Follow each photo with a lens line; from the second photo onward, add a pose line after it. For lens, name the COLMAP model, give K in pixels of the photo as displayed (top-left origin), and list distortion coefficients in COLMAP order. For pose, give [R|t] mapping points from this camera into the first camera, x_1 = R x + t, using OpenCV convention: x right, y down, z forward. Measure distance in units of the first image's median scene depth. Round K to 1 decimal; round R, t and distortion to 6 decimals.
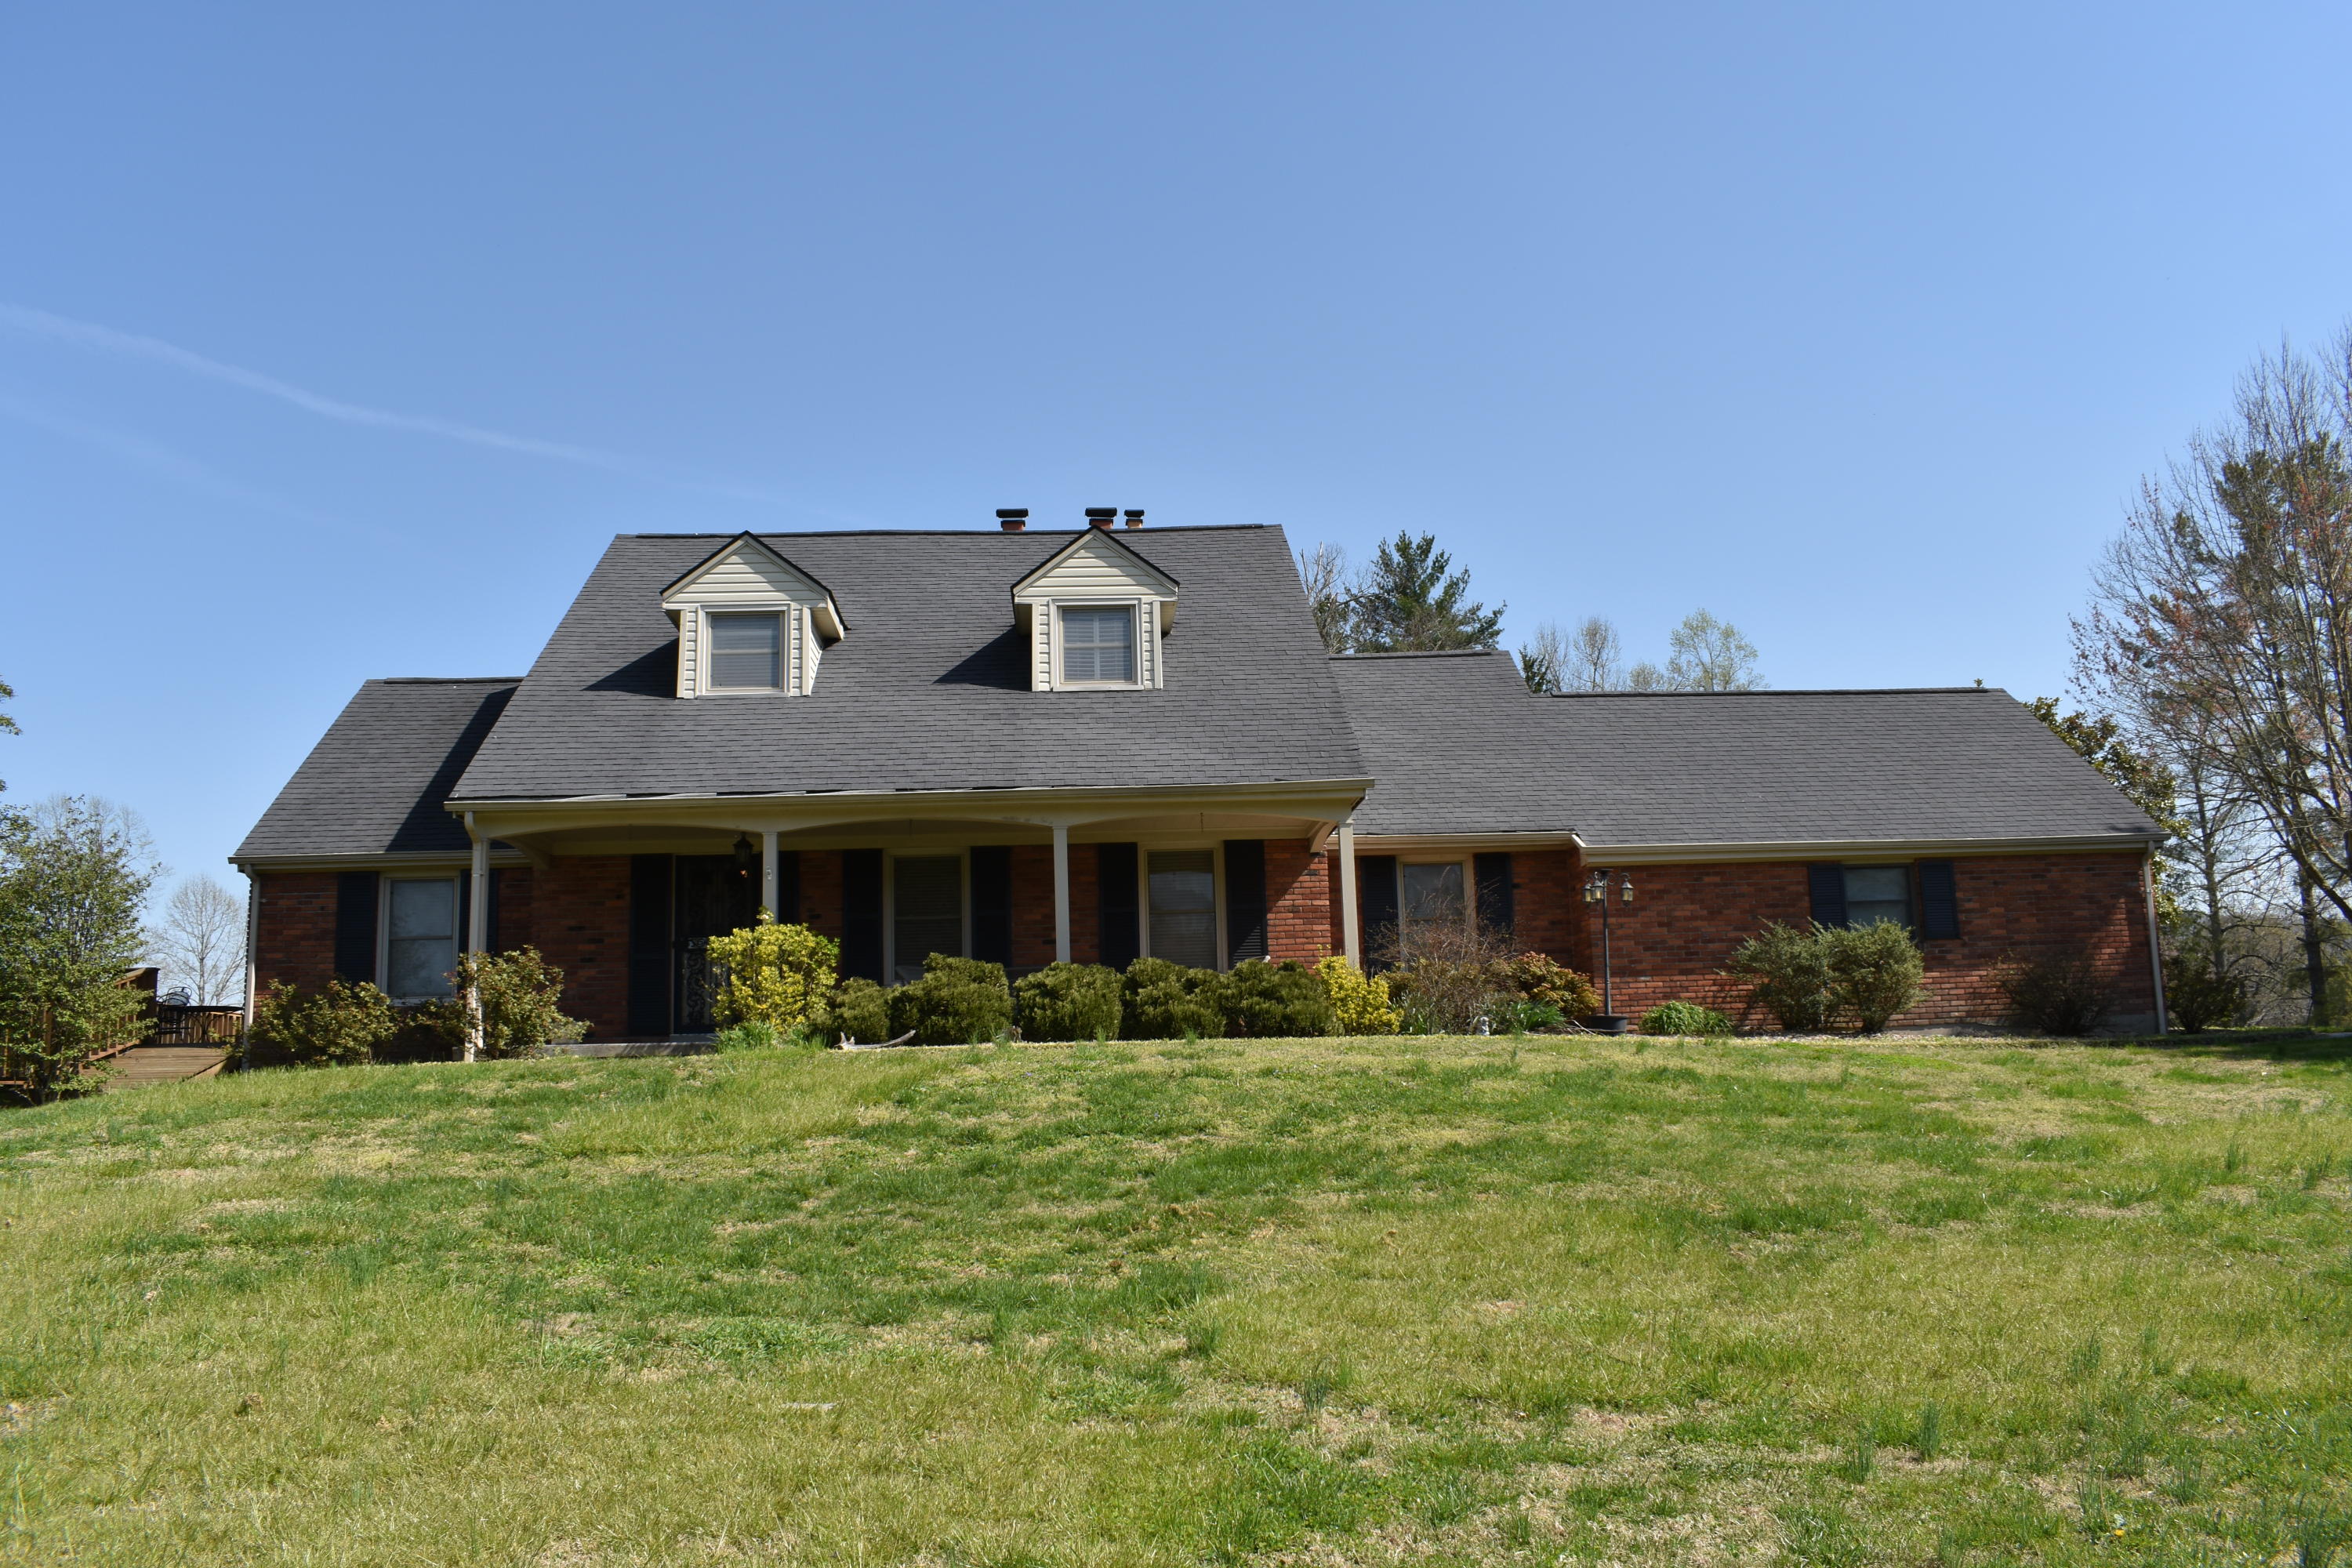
lens RADIAL K [[1849.0, 0, 1176.2], [0, 1849.0, 790.1], [0, 0, 1]] dist [-0.096432, 0.019853]
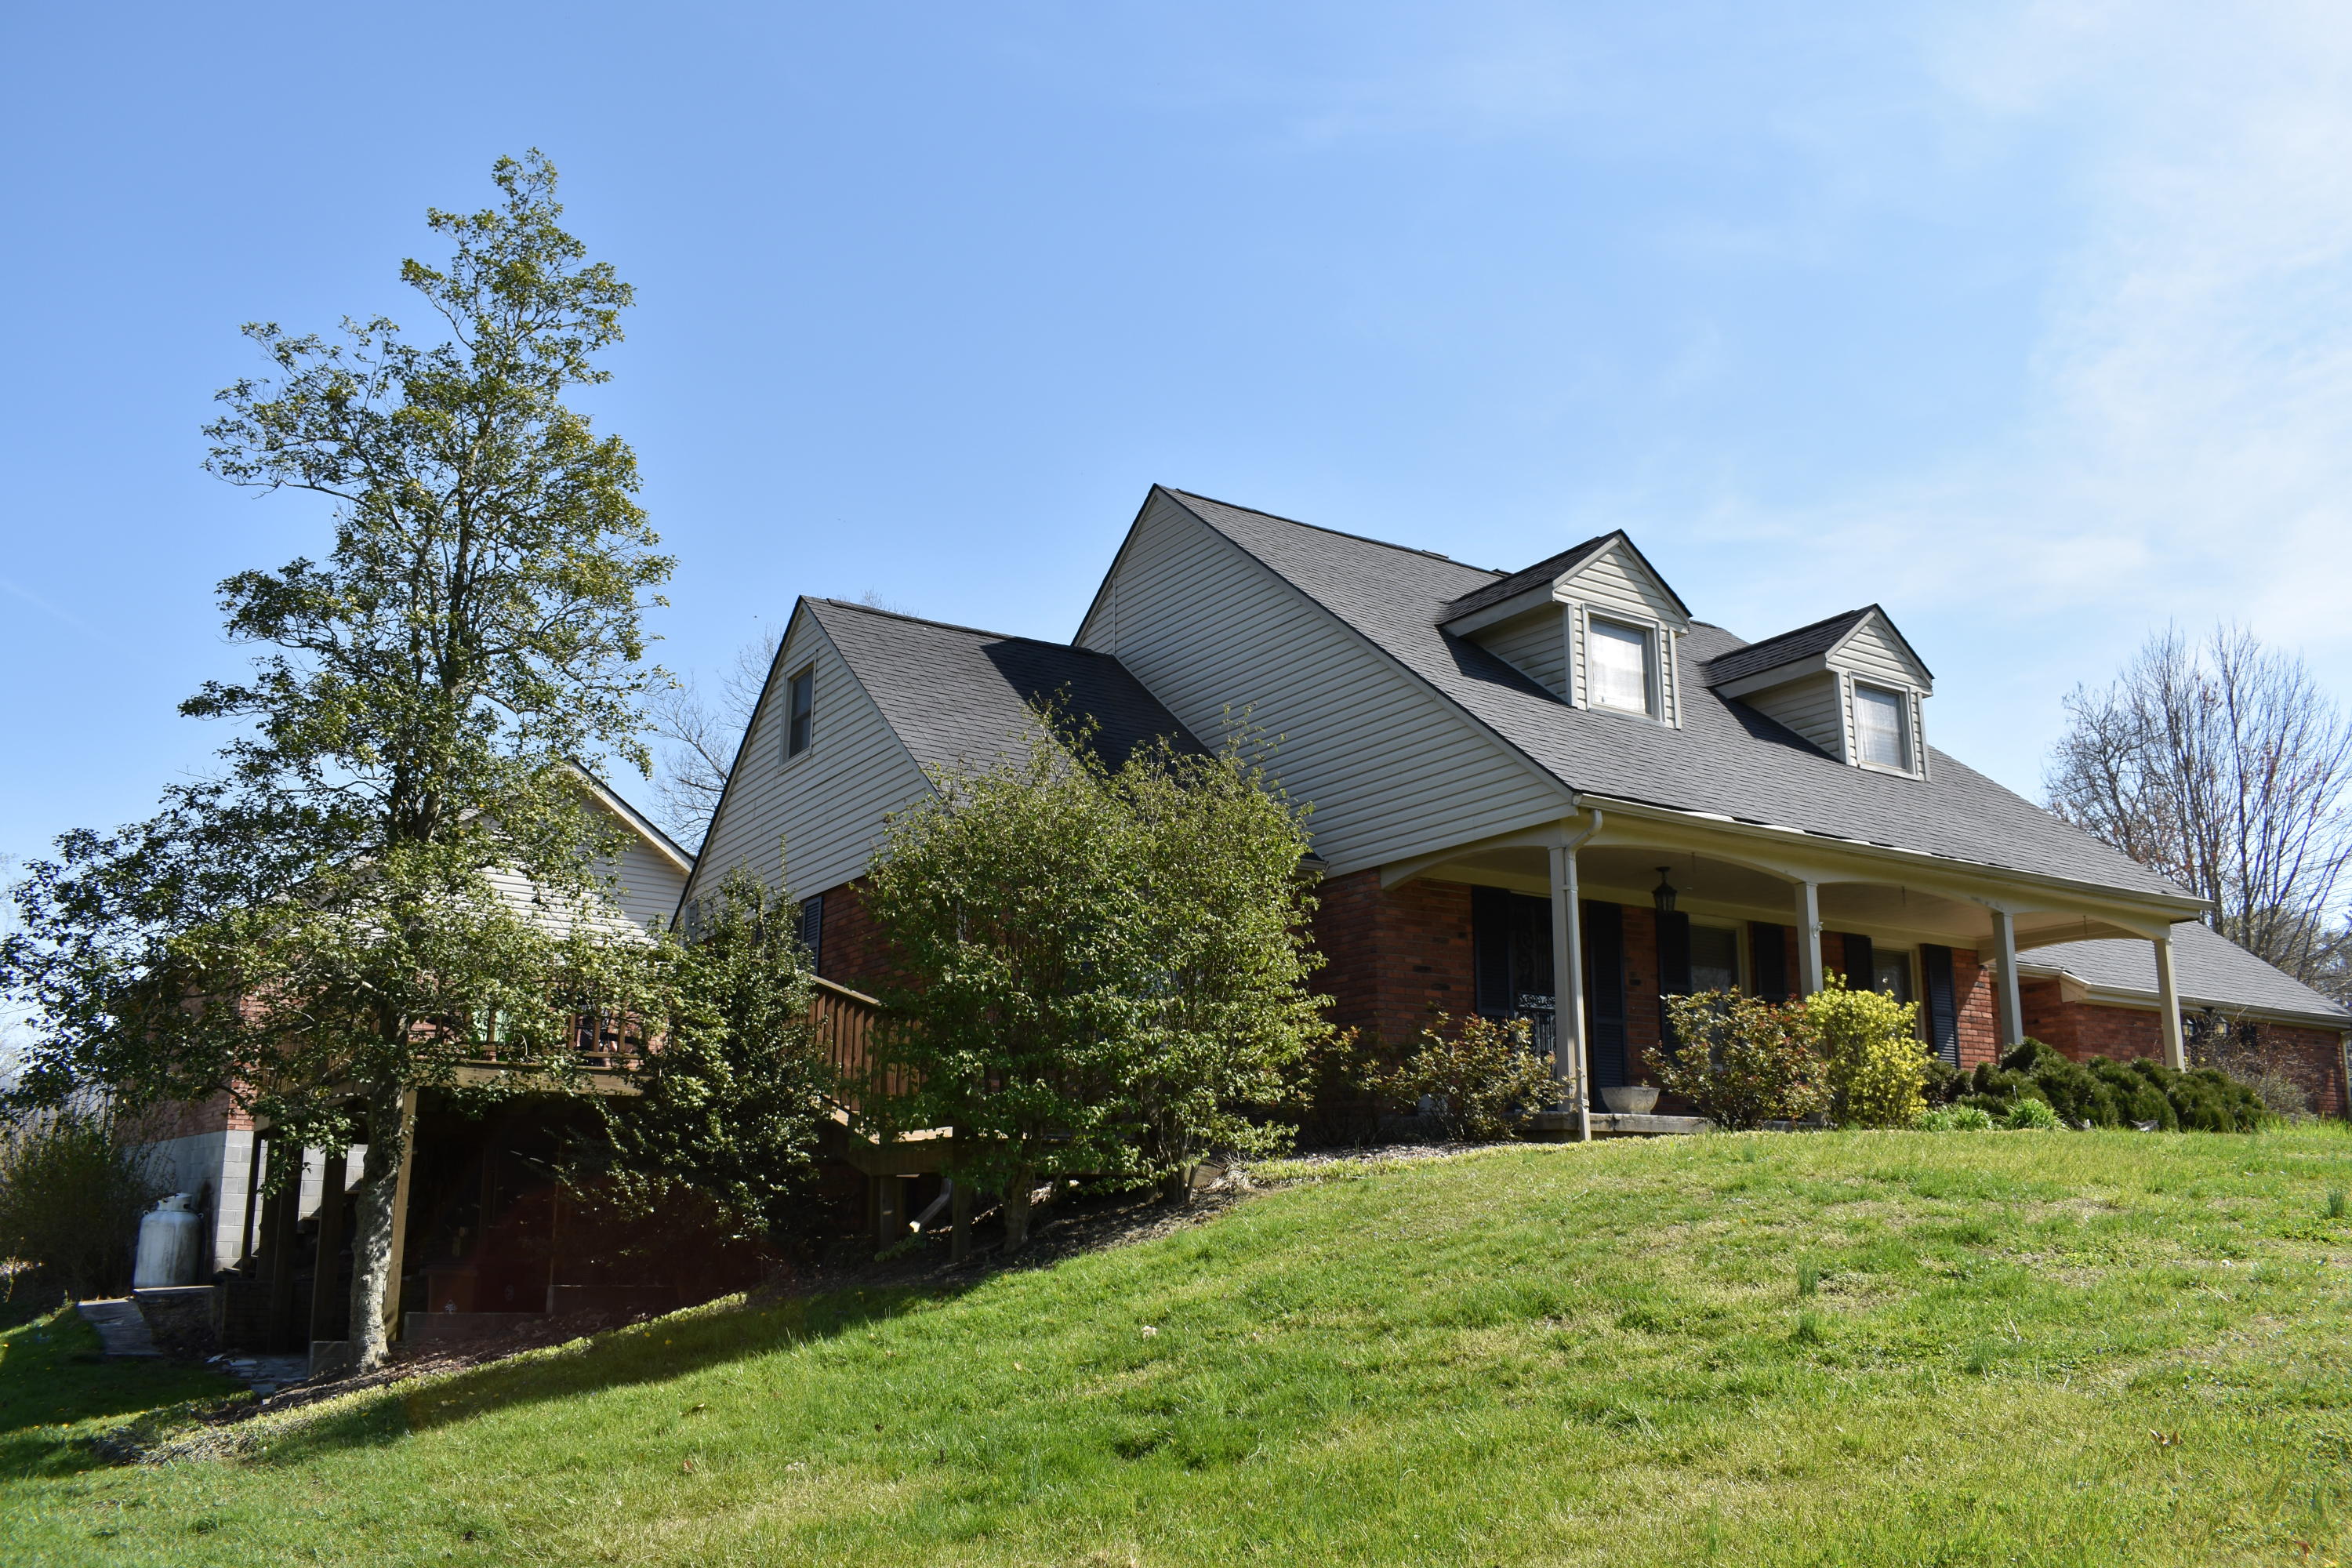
lens RADIAL K [[1849.0, 0, 1176.1], [0, 1849.0, 780.9], [0, 0, 1]] dist [-0.096432, 0.019853]
pose [[0.872178, 0.152247, 0.464894, -0.803971], [-0.125049, 0.988150, -0.089006, 0.079355], [-0.472936, 0.019494, 0.880881, 0.341320]]
